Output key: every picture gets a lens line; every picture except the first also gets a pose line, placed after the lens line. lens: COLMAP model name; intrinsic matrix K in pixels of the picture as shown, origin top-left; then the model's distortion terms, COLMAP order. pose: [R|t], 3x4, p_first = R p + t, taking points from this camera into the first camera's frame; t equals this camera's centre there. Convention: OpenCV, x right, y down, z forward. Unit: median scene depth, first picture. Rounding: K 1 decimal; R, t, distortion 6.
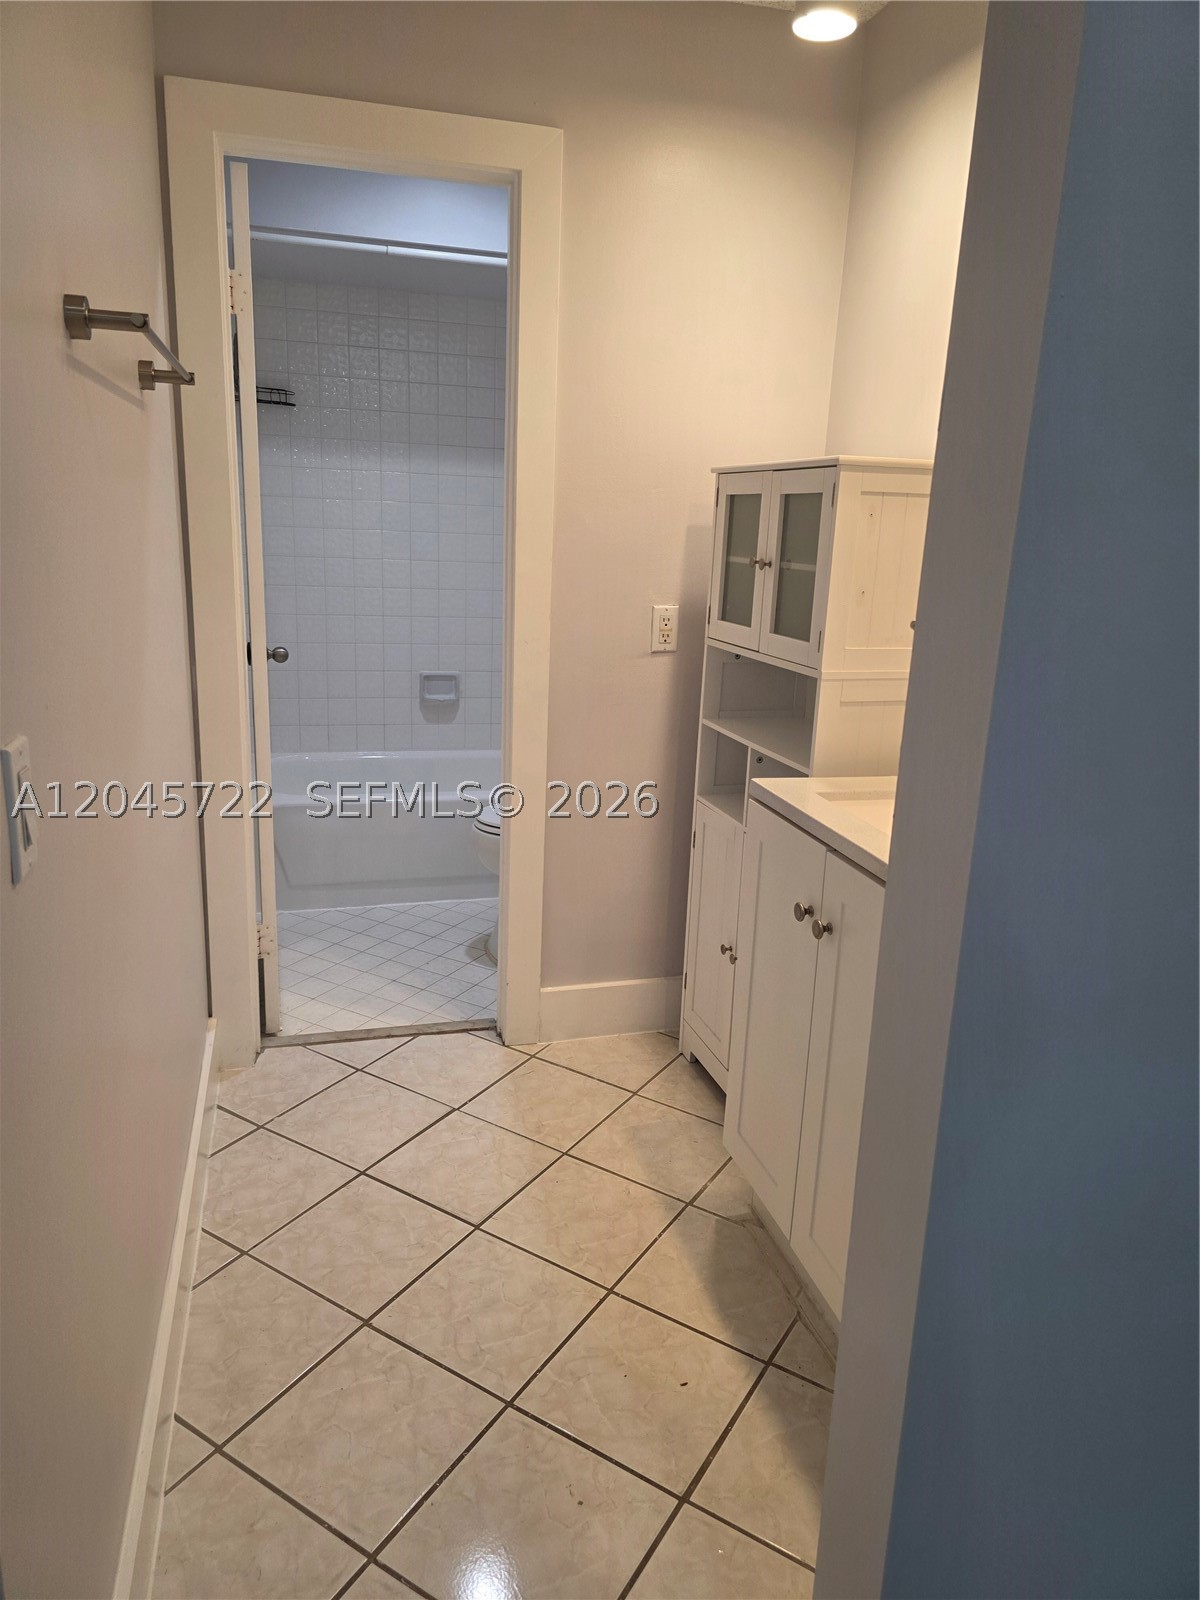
lens RADIAL K [[1077.0, 0, 600.2], [0, 1077.0, 784.0], [0, 0, 1]] dist [0.072494, -0.072647]
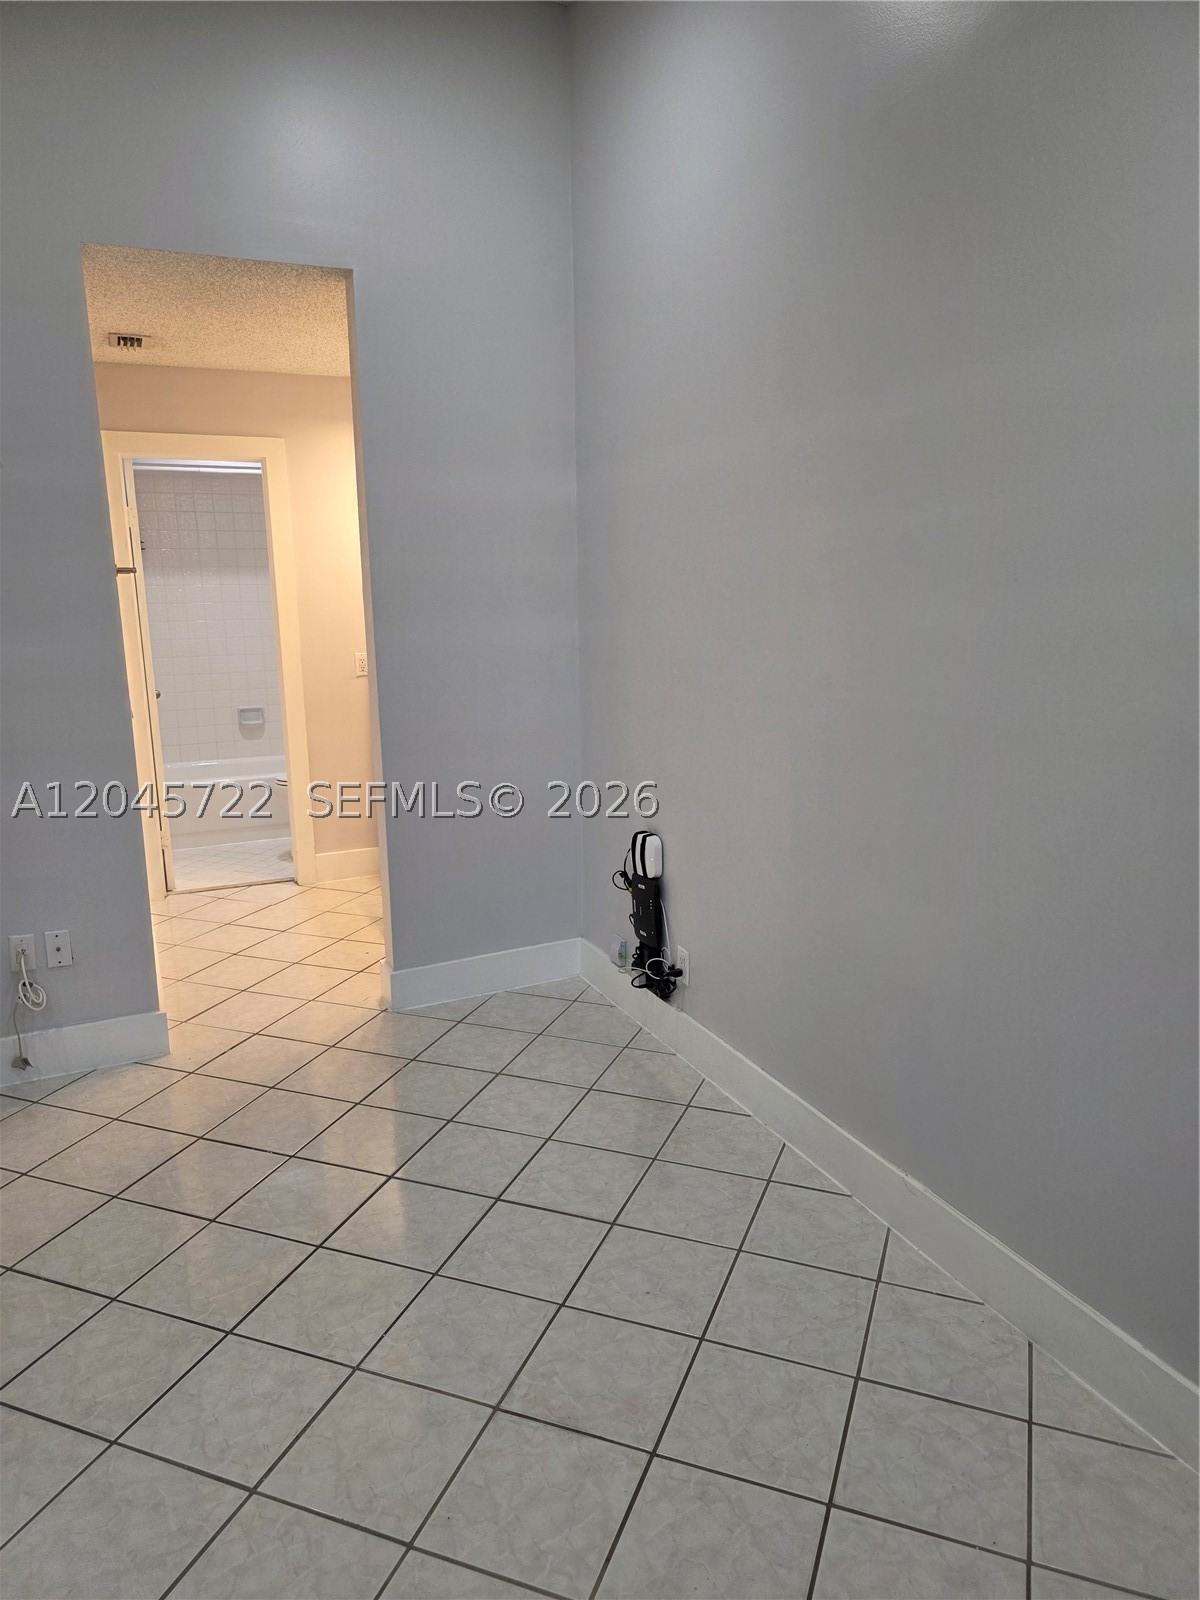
lens RADIAL K [[1076.0, 0, 605.0], [0, 1076.0, 802.5], [0, 0, 1]] dist [0.052883, -0.046835]
pose [[0.984312, -0.085878, 0.154124, 0.197286], [0.091367, 0.995398, -0.028881, 0.240546], [-0.150934, 0.042510, 0.987629, -1.185008]]
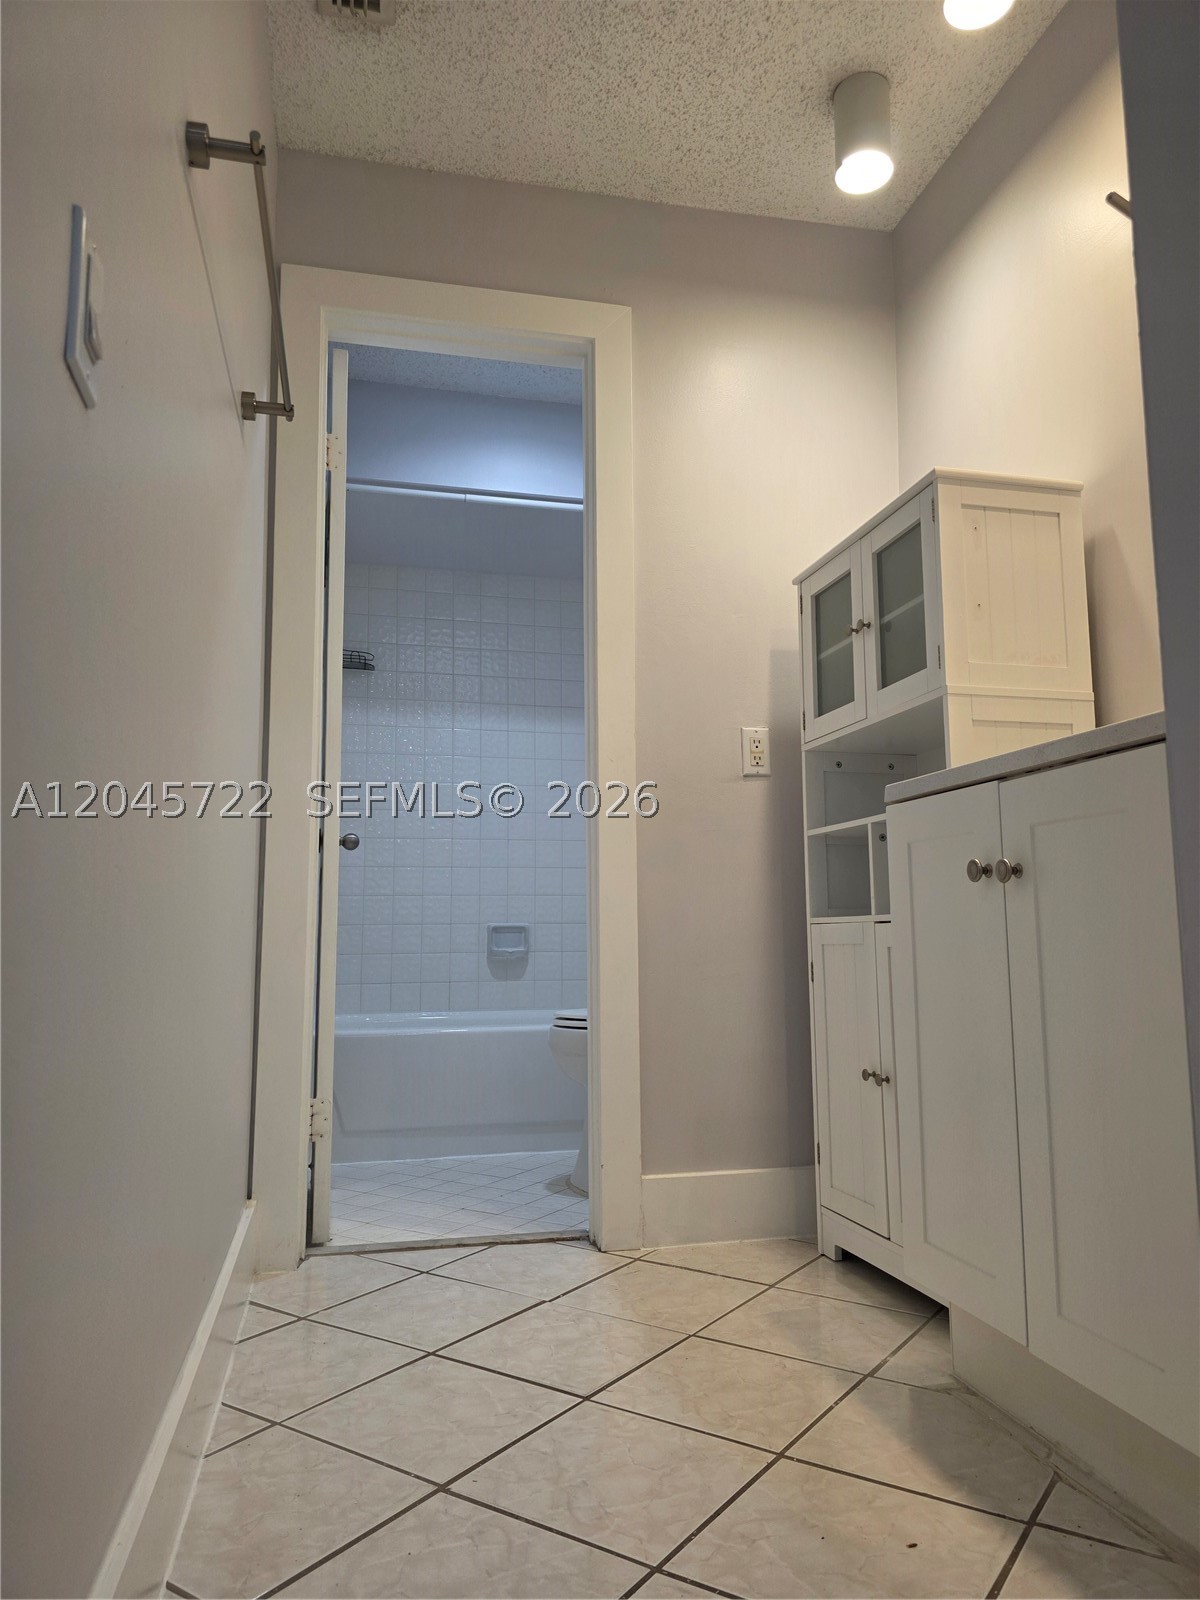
lens RADIAL K [[1077.0, 0, 601.1], [0, 1077.0, 803.5], [0, 0, 1]] dist [0.050120, -0.043646]
pose [[0.997938, -0.052092, -0.037499, -0.048488], [0.035155, 0.932408, -0.359695, 0.265468], [0.053702, 0.357635, 0.932316, 0.148149]]
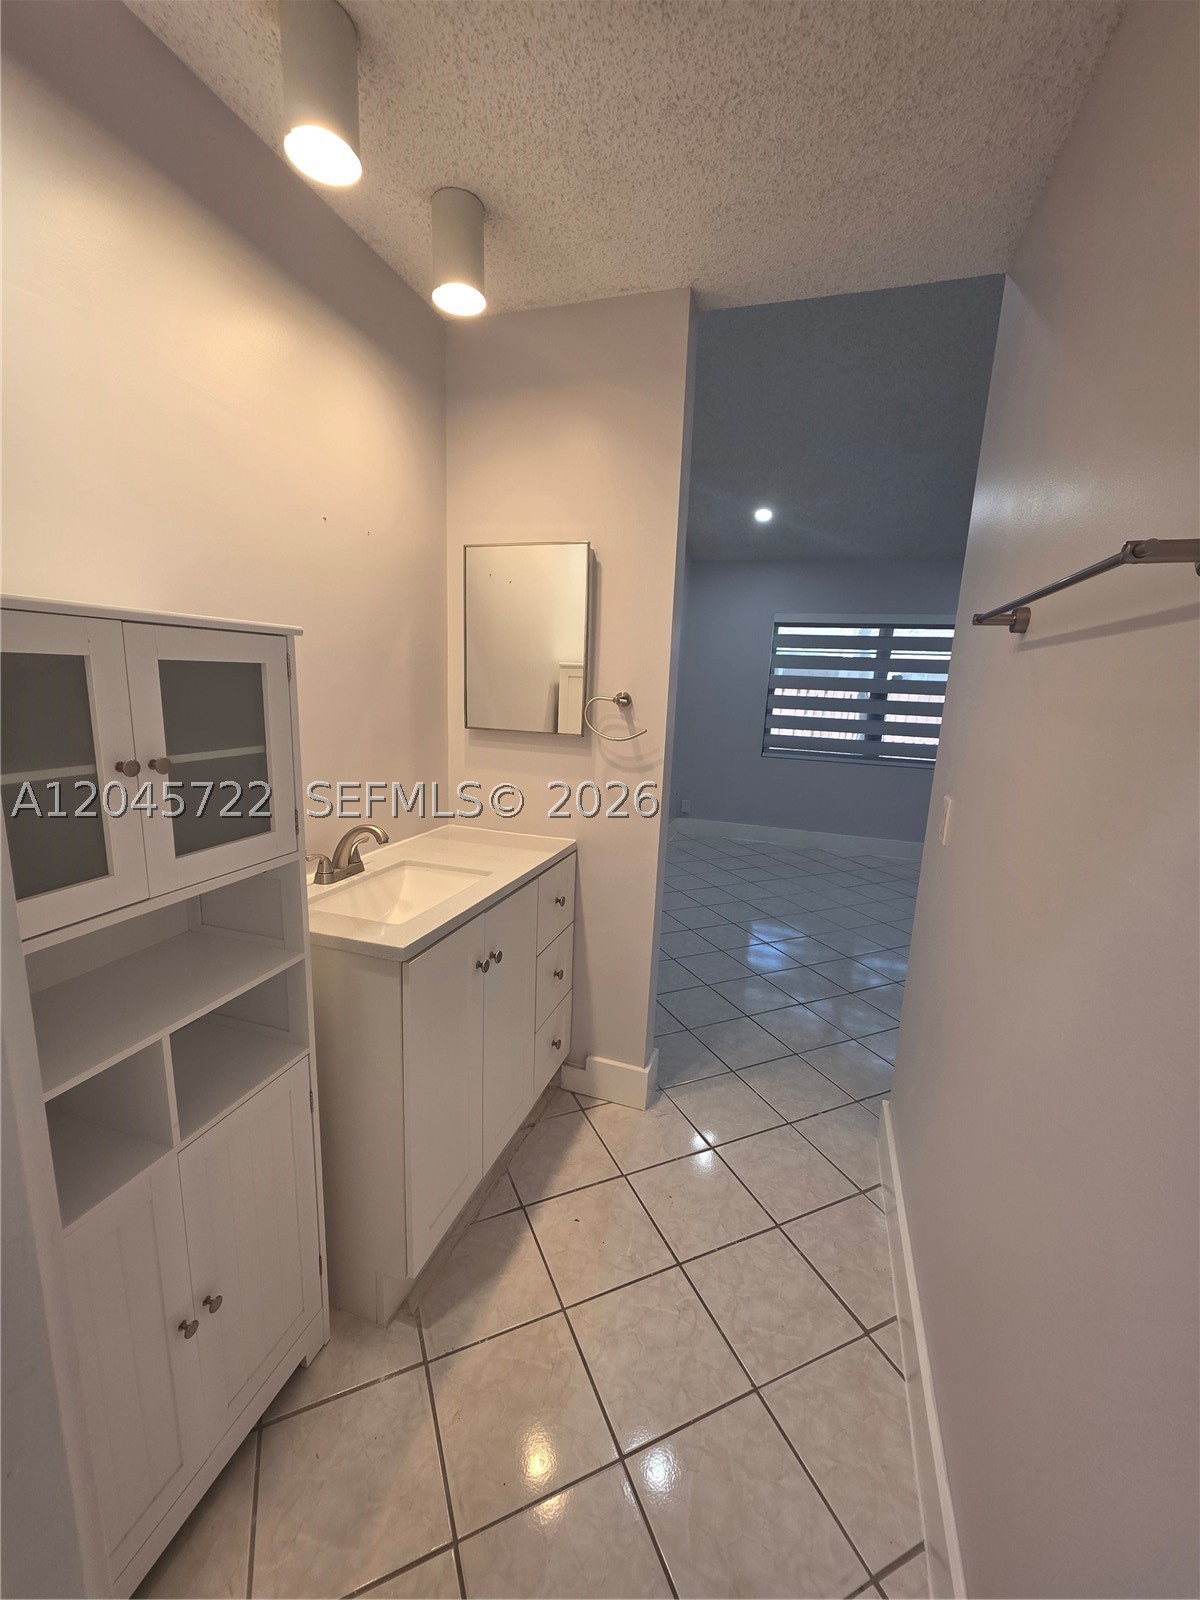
lens RADIAL K [[639.3, 0, 592.7], [0, 639.3, 800.0], [0, 0, 1]] dist [0.005633, -0.000498]
pose [[-0.821017, -0.174077, 0.543717, -0.265414], [0.064845, 0.917782, 0.391754, -0.304626], [-0.567209, 0.356894, -0.742227, 1.095821]]
